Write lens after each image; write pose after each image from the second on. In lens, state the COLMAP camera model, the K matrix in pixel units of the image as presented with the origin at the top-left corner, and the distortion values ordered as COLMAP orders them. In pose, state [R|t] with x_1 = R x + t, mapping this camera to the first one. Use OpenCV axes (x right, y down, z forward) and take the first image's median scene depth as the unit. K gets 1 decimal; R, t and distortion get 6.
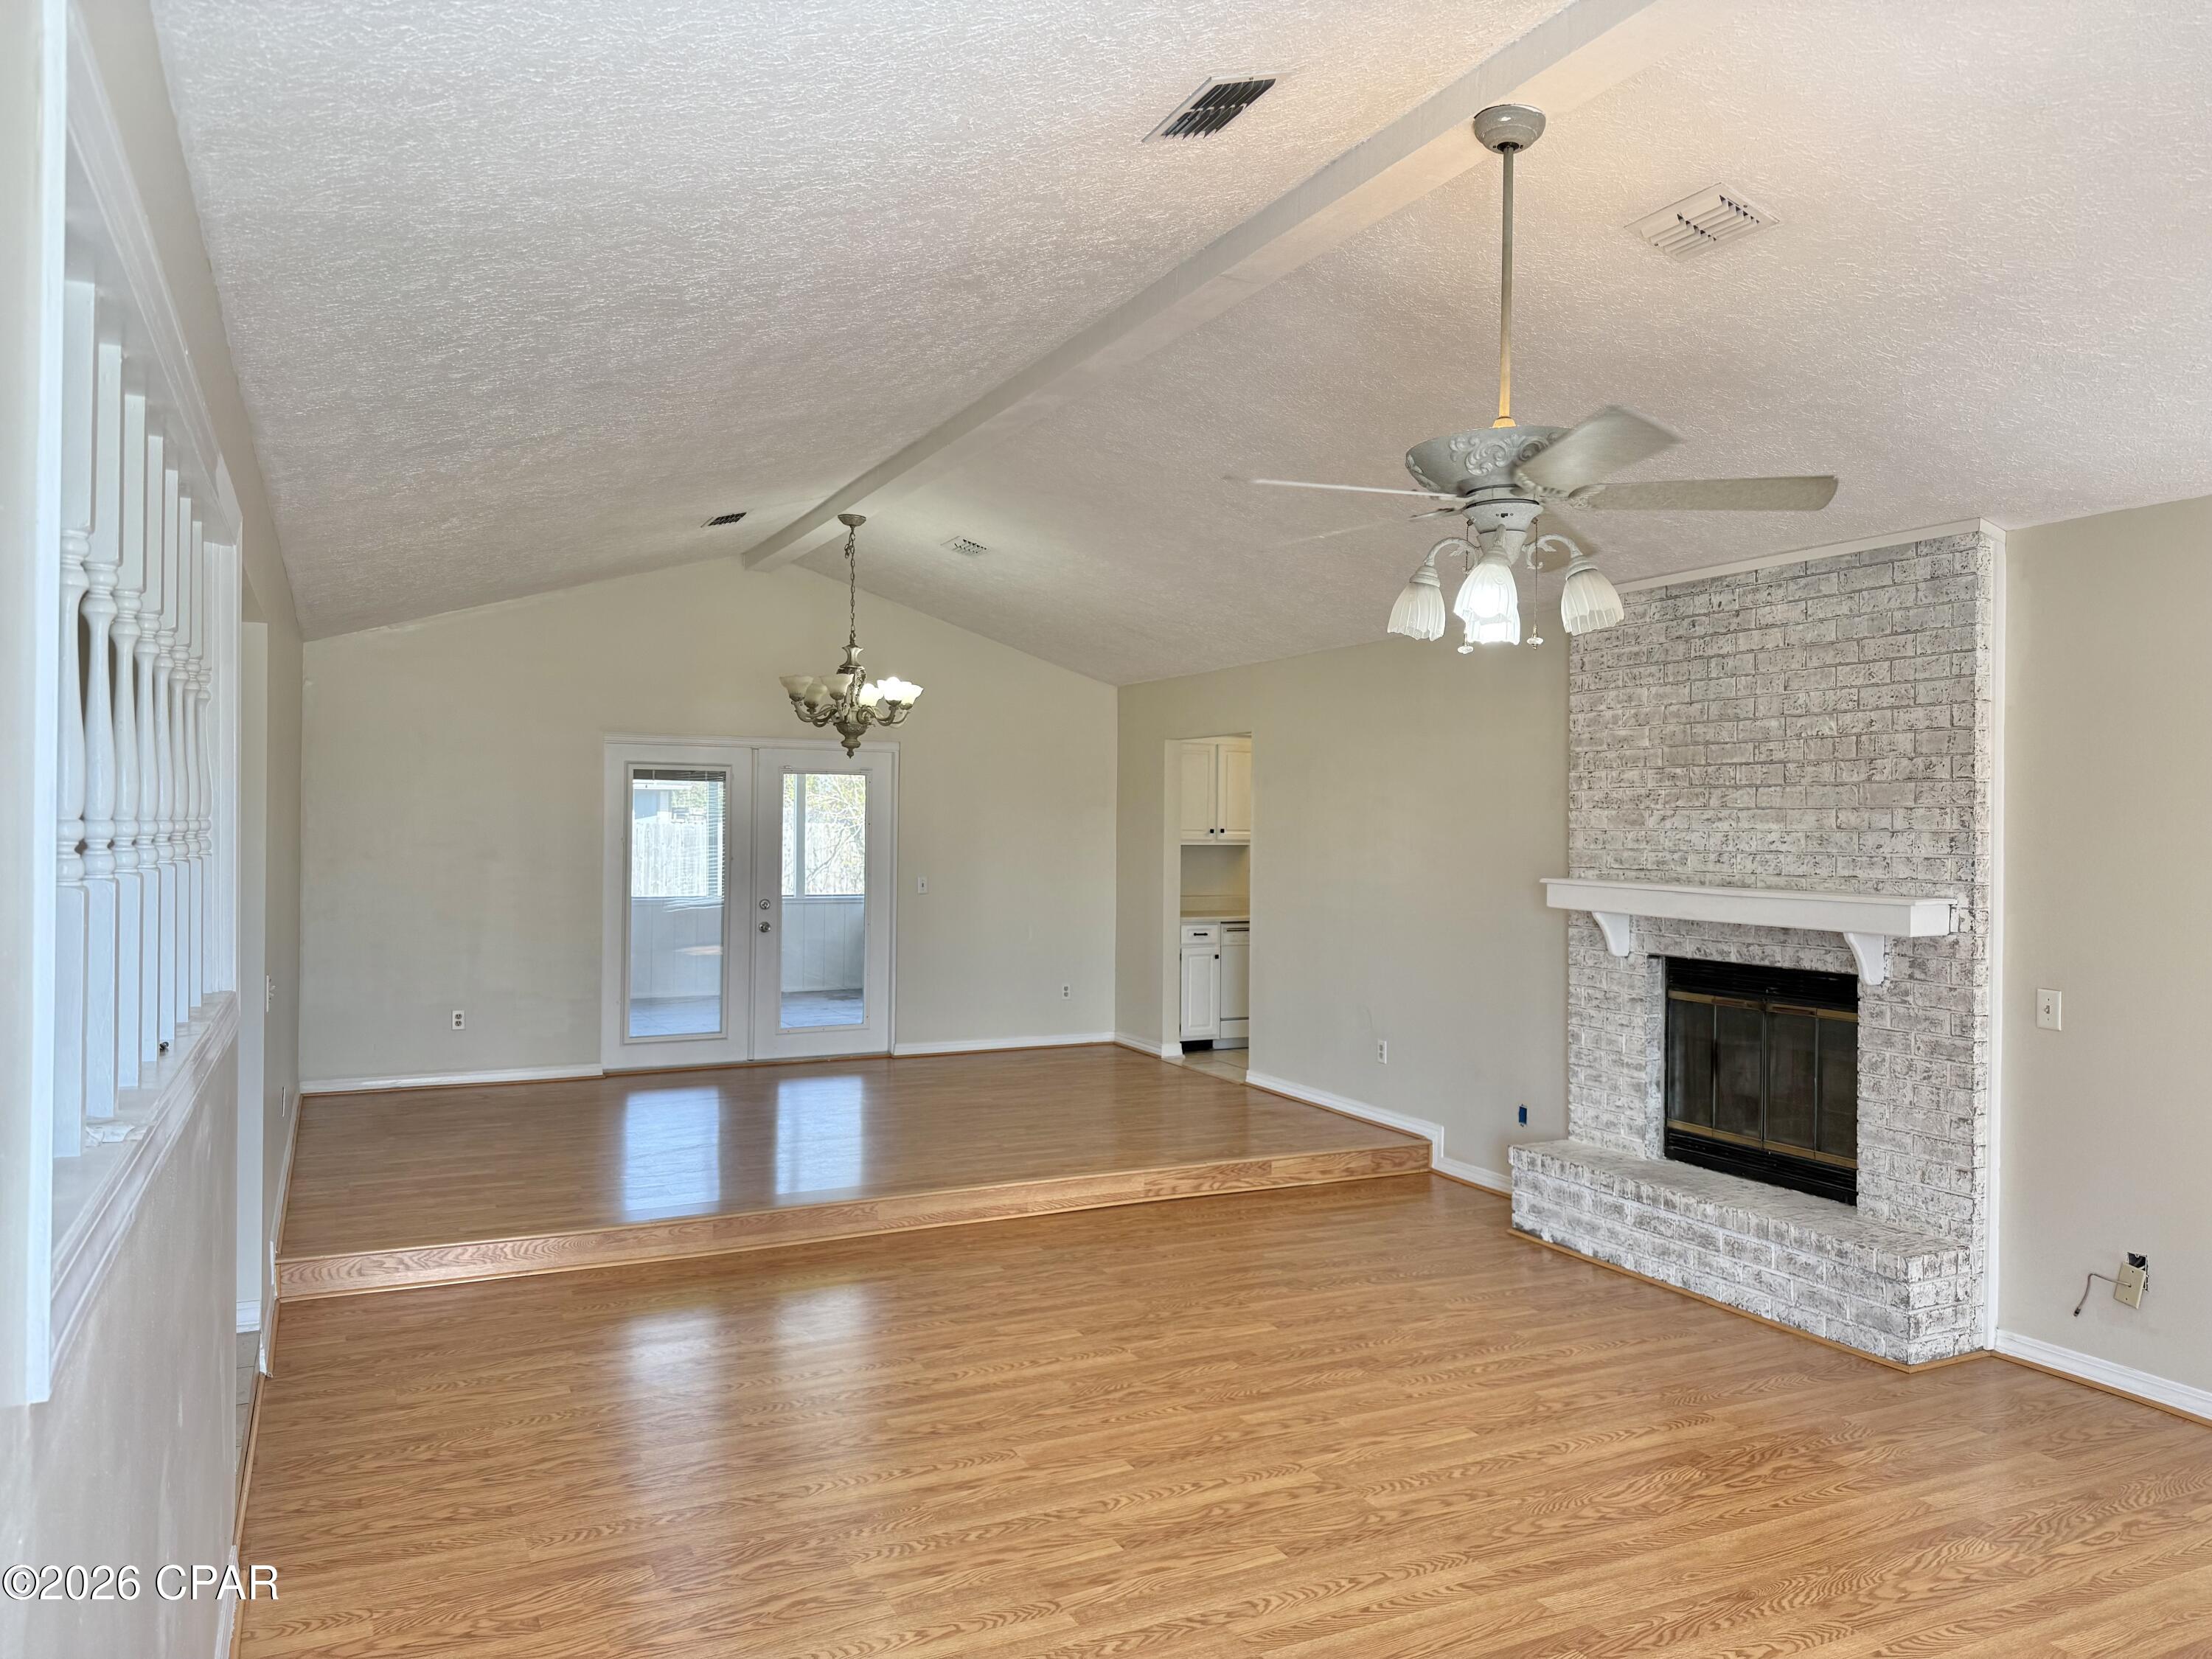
lens RADIAL K [[1554.4, 0, 1102.9], [0, 1554.4, 784.8], [0, 0, 1]] dist [0.103373, -0.174475]
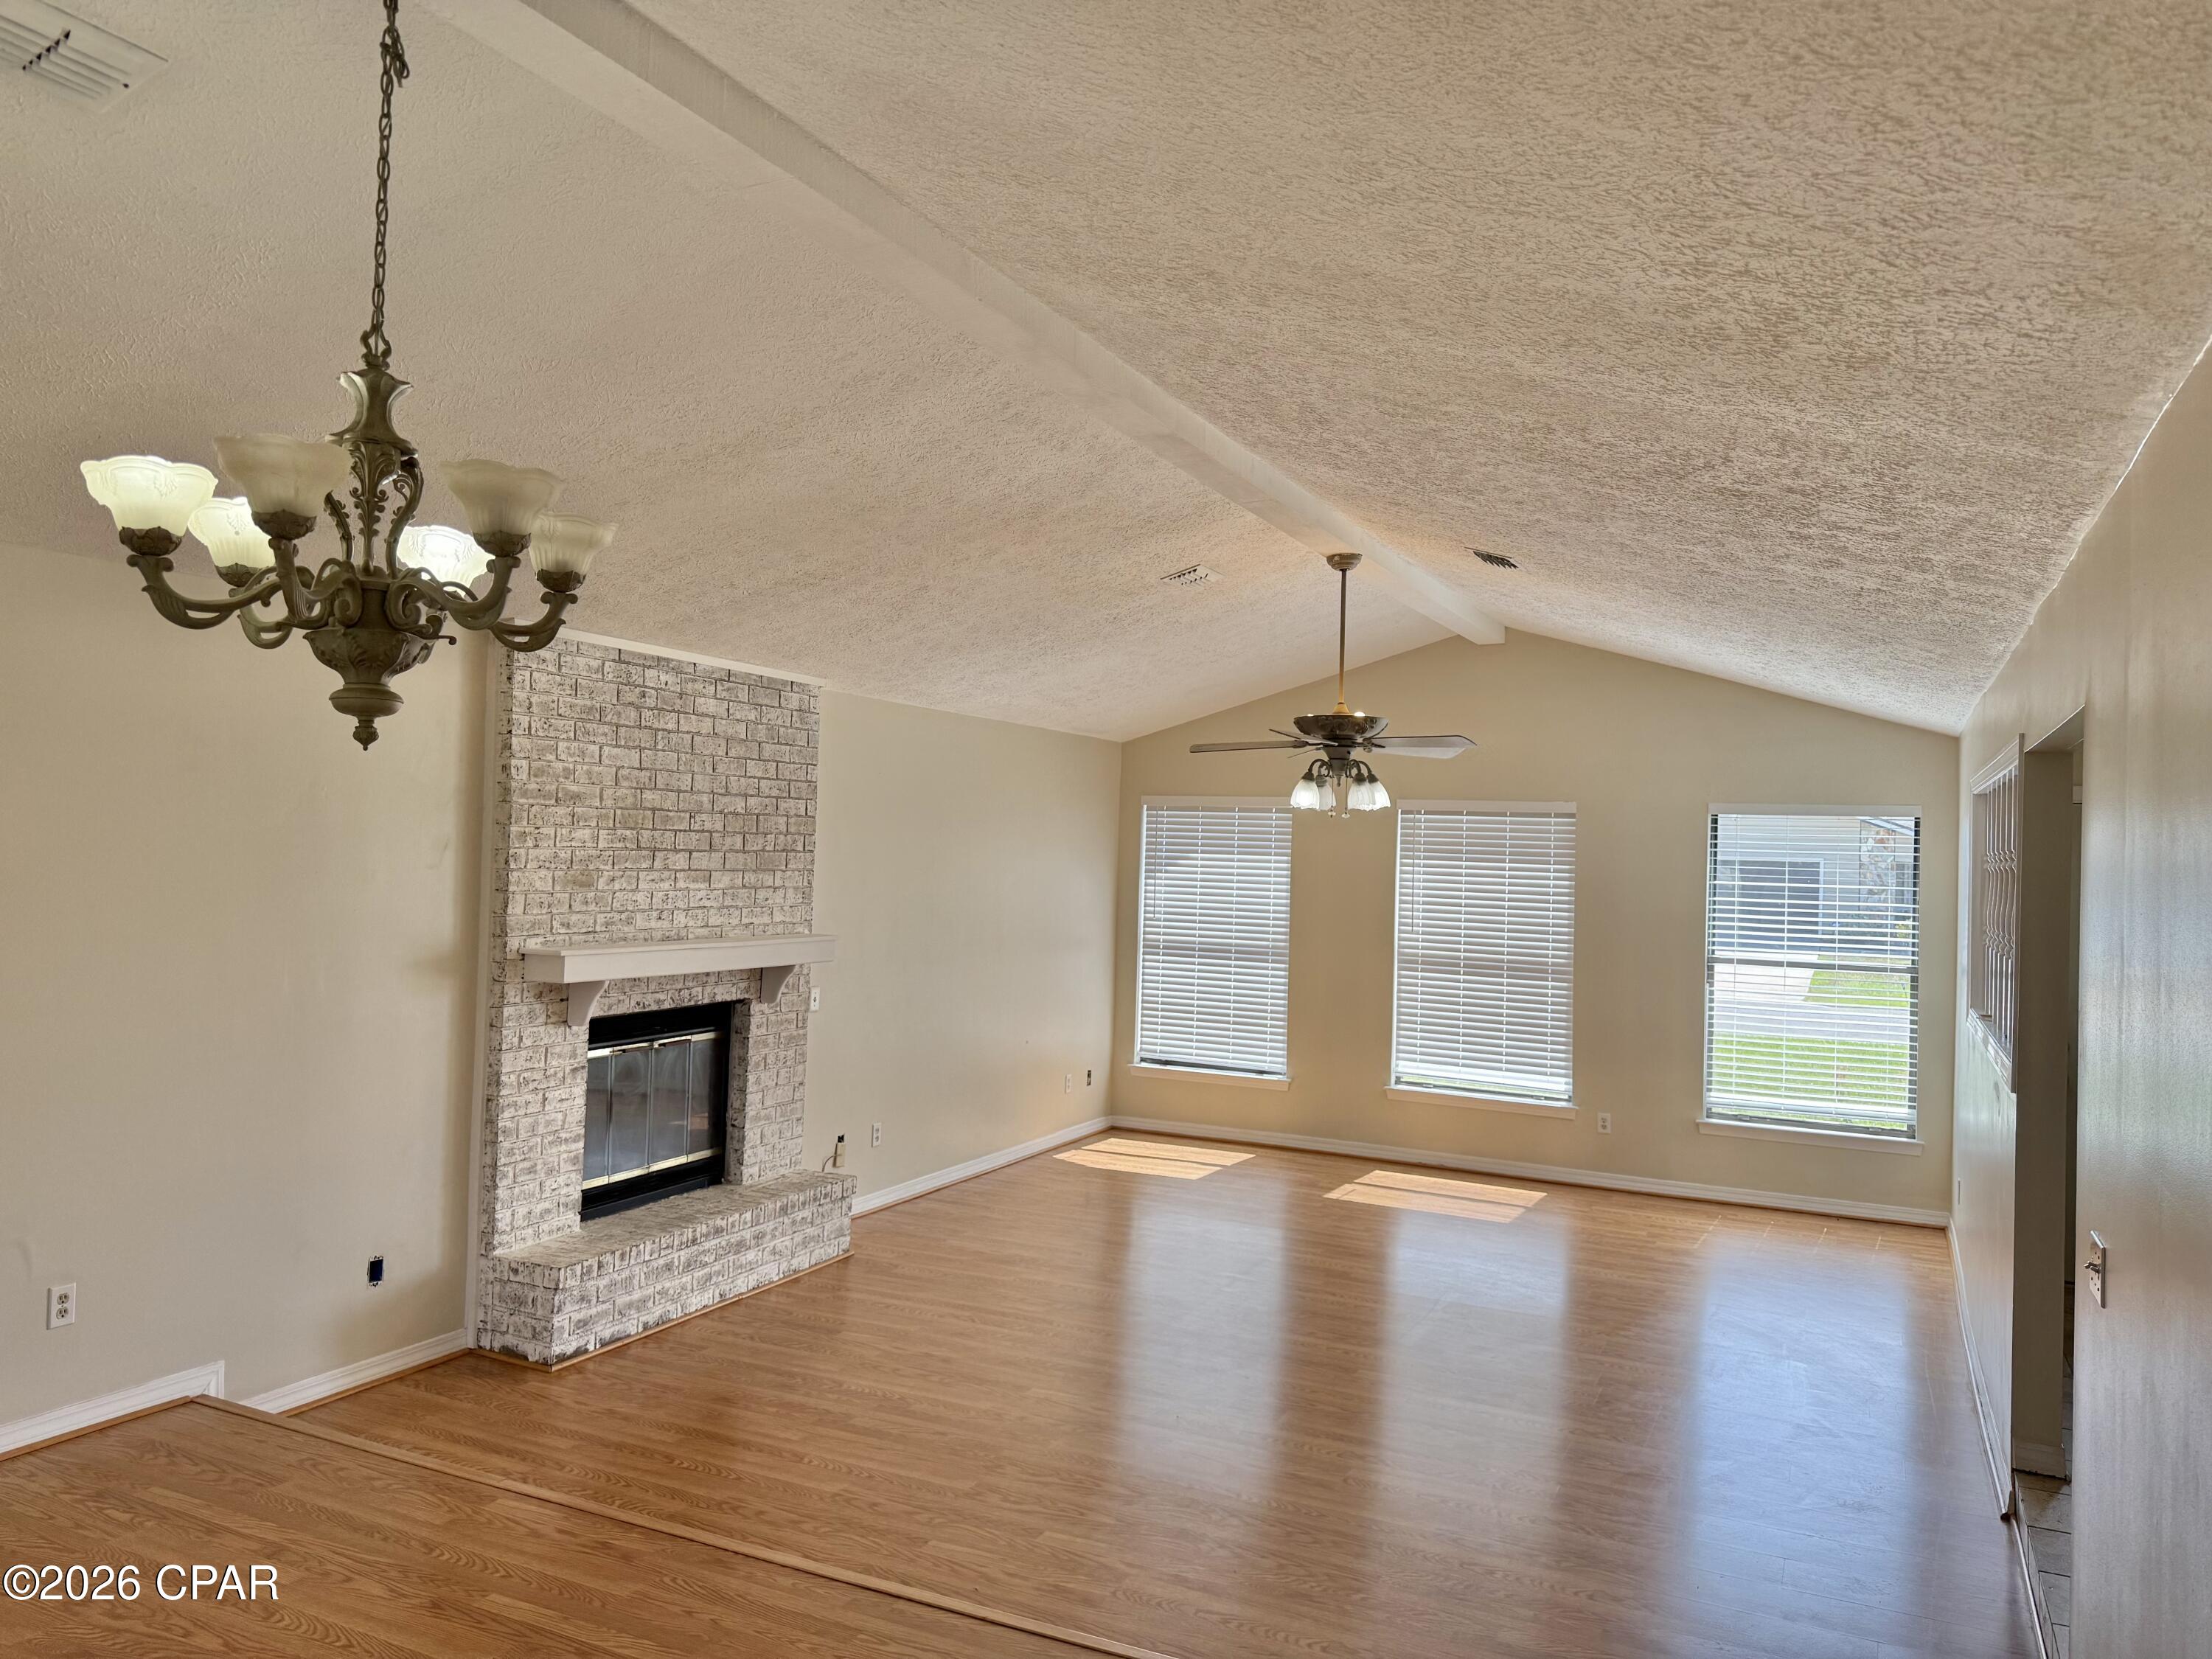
lens RADIAL K [[1554.4, 0, 1102.9], [0, 1554.4, 784.8], [0, 0, 1]] dist [0.103373, -0.174475]
pose [[-0.619637, 0.010134, 0.784823, -0.701457], [-0.052049, 0.997185, -0.053970, -0.001336], [-0.783161, -0.074291, -0.617365, 1.543048]]
